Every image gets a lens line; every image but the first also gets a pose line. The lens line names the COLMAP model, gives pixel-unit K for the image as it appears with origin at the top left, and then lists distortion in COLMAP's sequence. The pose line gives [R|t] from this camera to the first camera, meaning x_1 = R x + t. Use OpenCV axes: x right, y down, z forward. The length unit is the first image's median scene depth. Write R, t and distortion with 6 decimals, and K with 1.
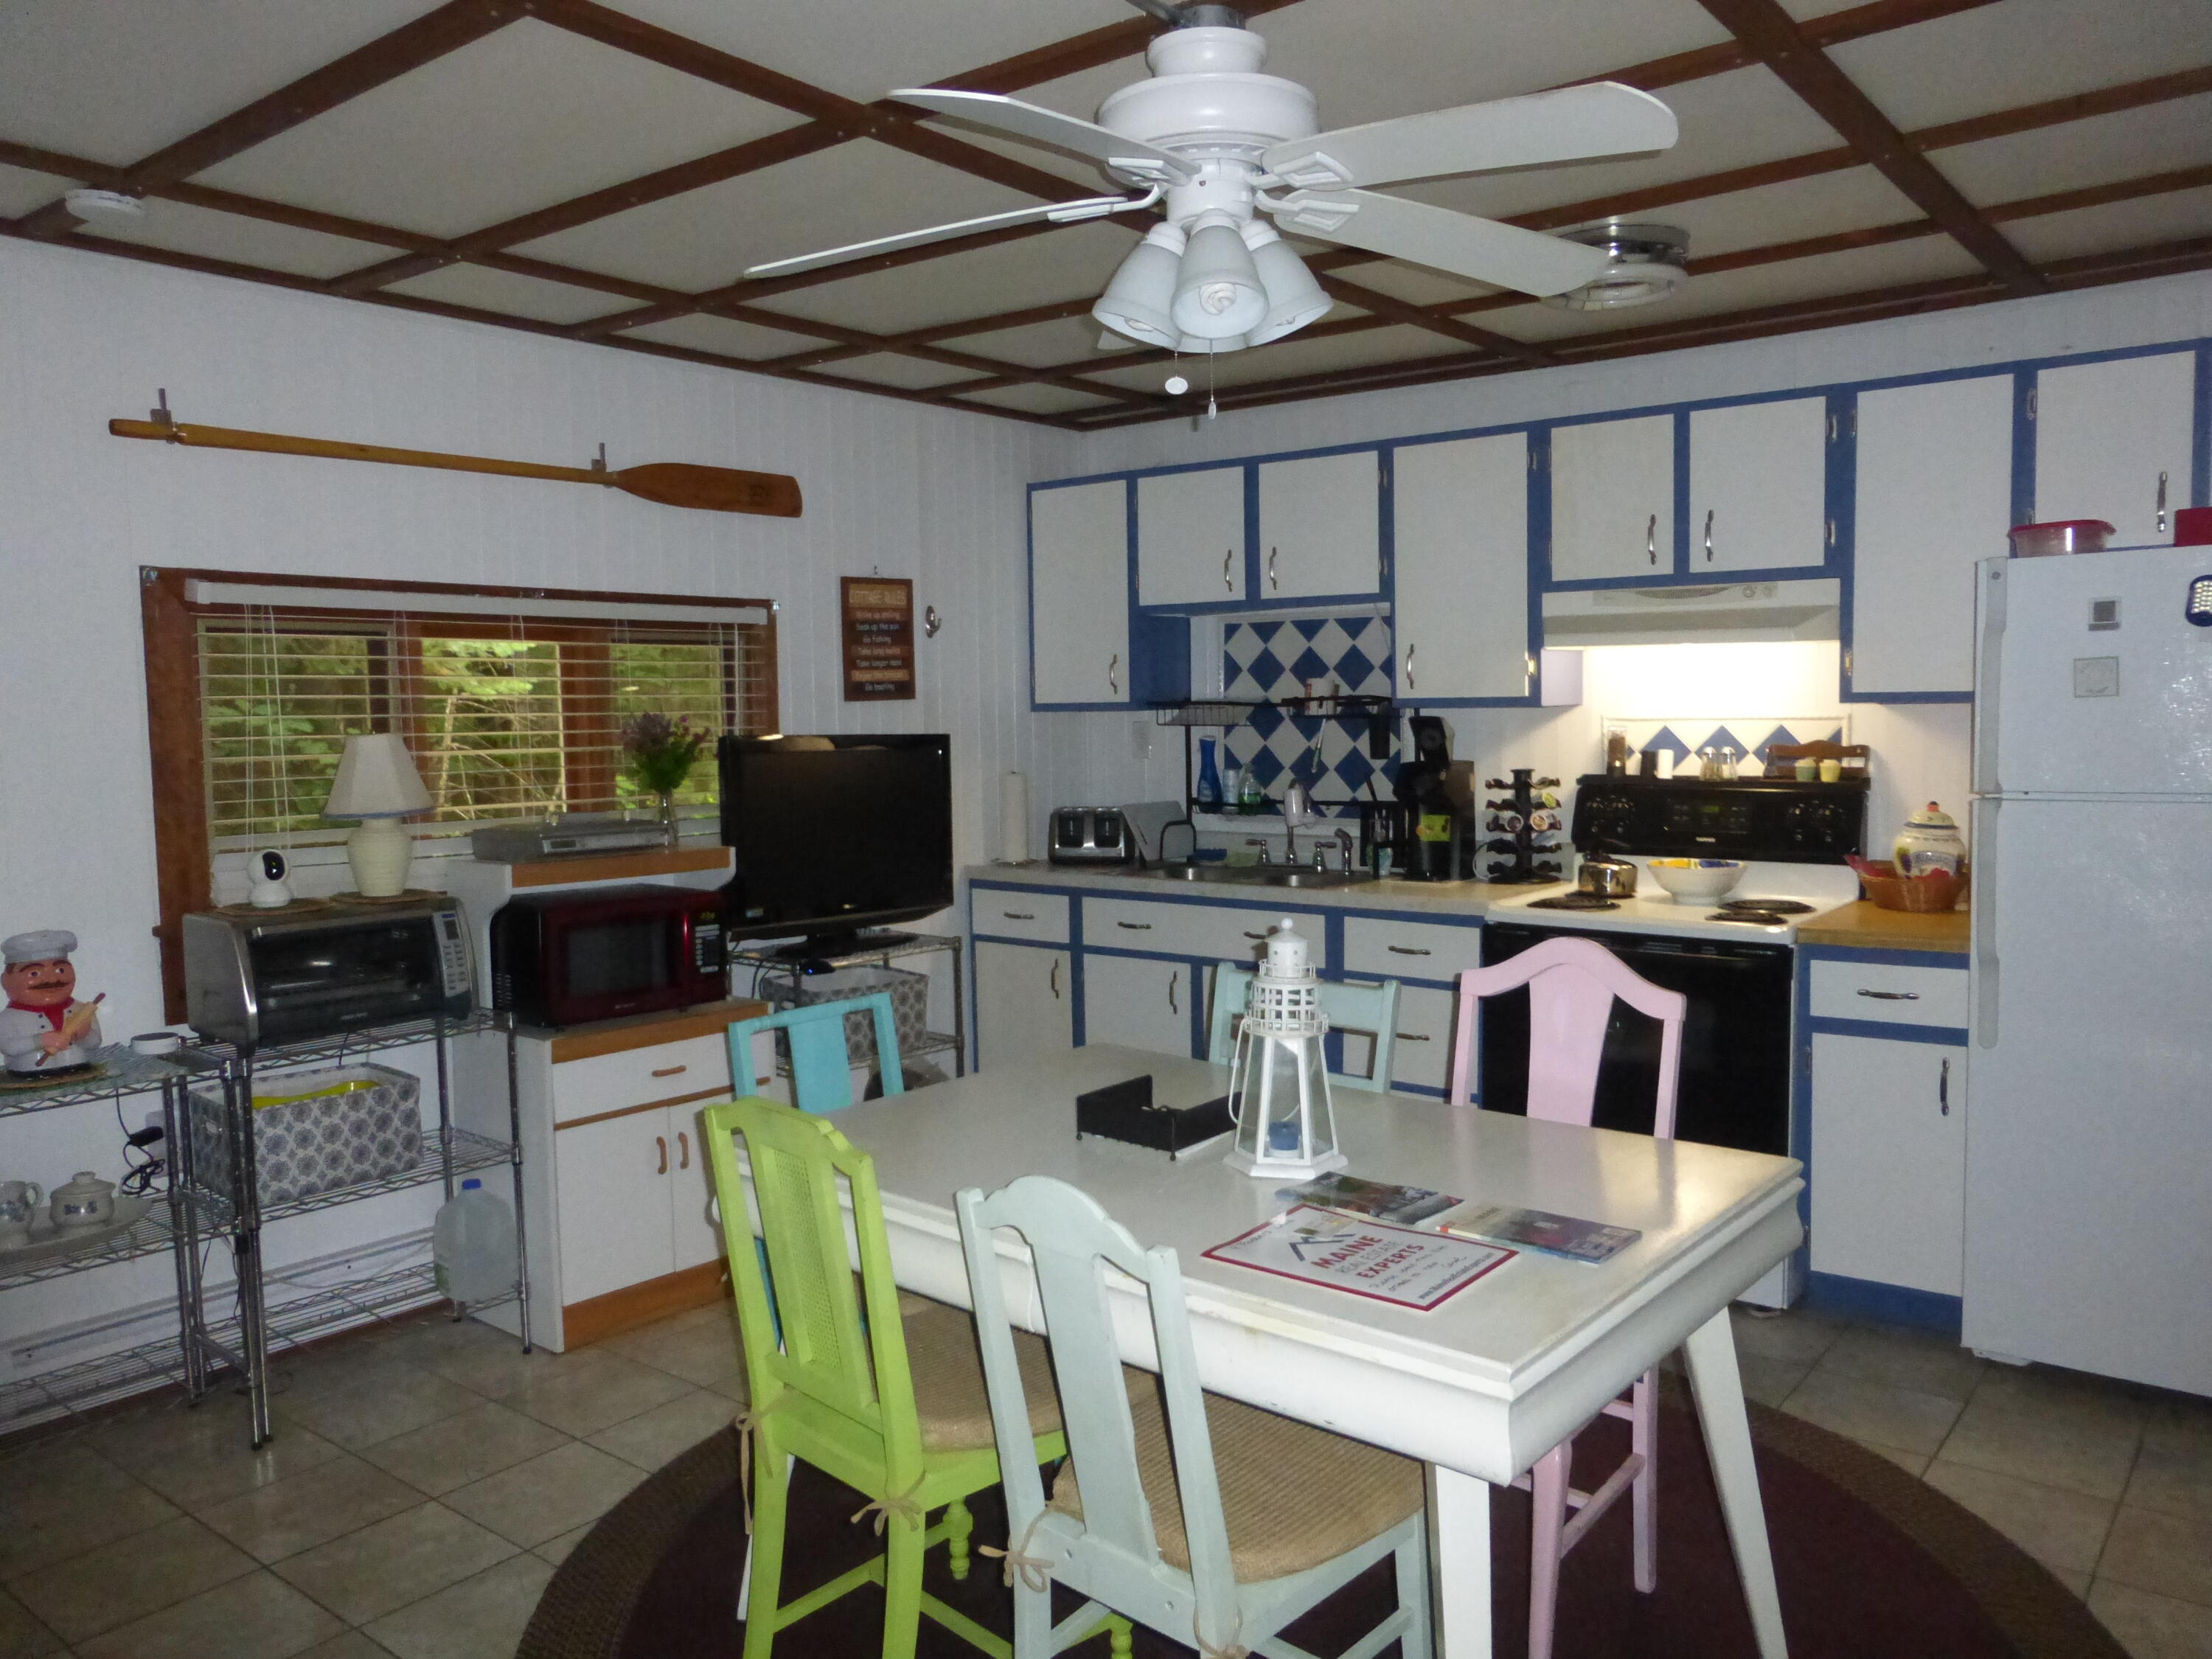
lens RADIAL K [[1643.2, 0, 1109.1], [0, 1643.2, 832.8], [0, 0, 1]] dist [-0.033231, 0.026724]
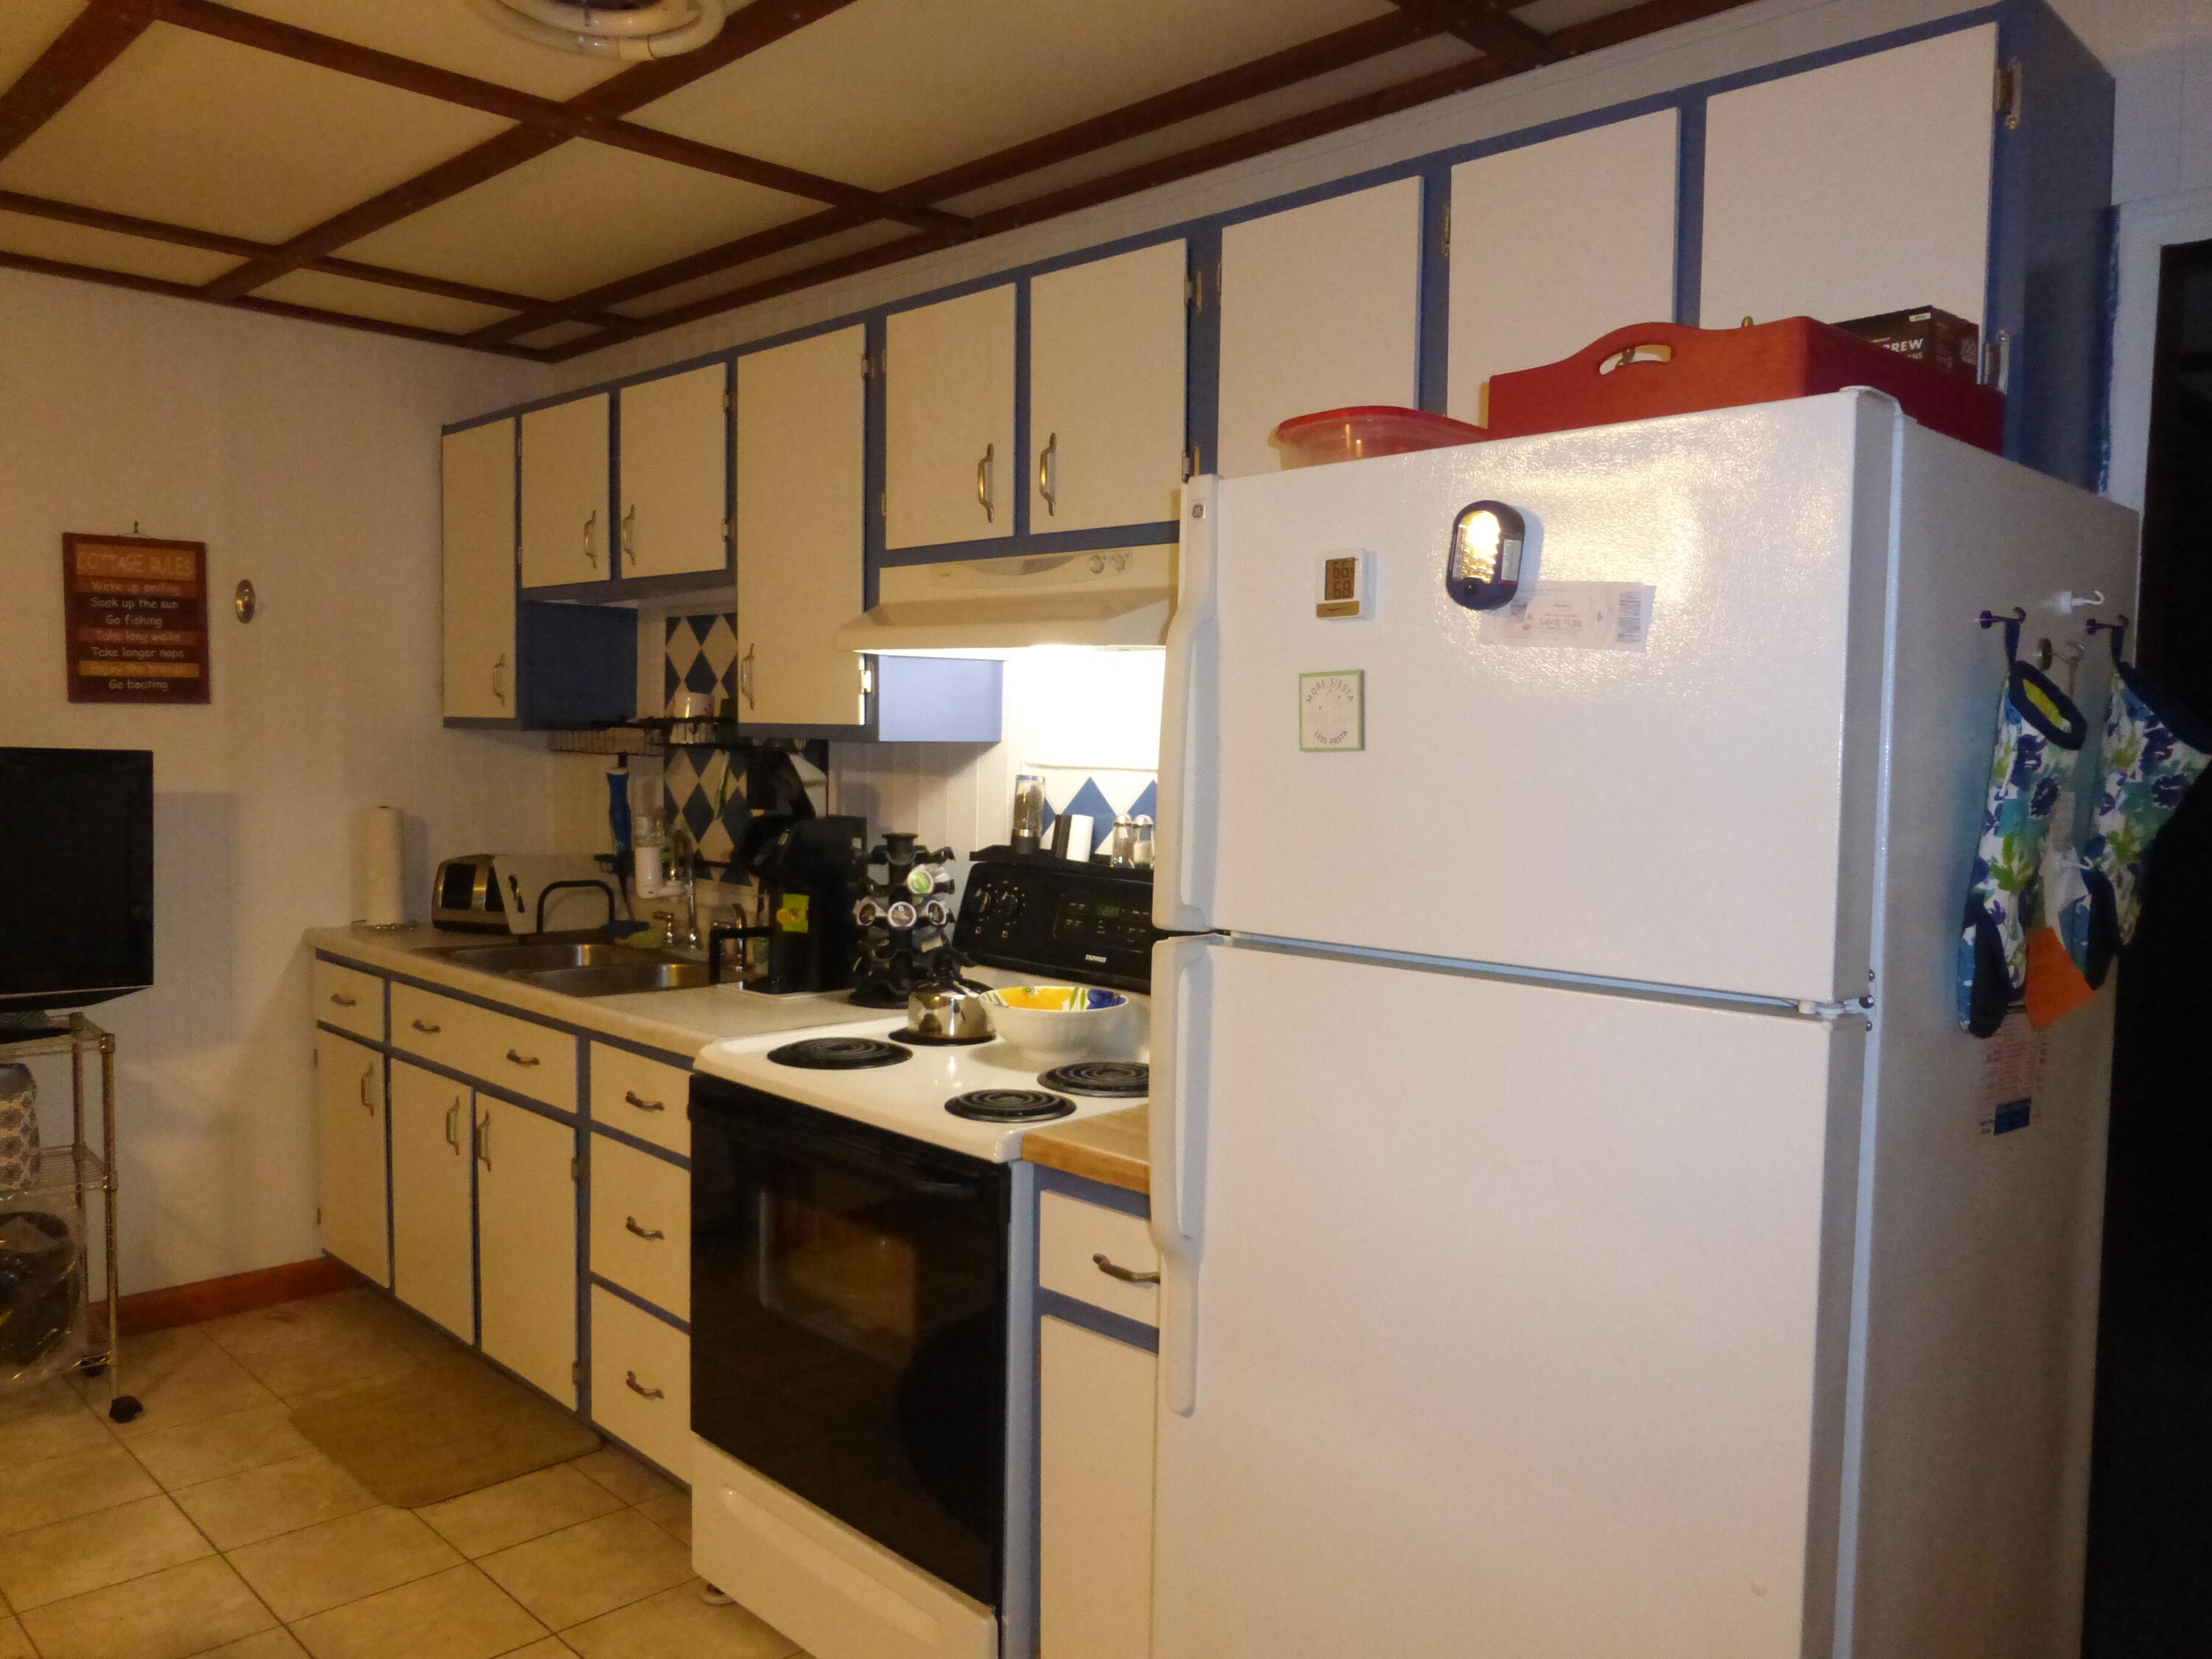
lens RADIAL K [[1643.2, 0, 1108.2], [0, 1643.2, 831.6], [0, 0, 1]] dist [-0.033231, 0.026724]
pose [[0.993315, 0.042814, -0.107201, 0.407801], [-0.044740, 0.998877, -0.015620, -0.033048], [0.106412, 0.020312, 0.994115, 0.339952]]
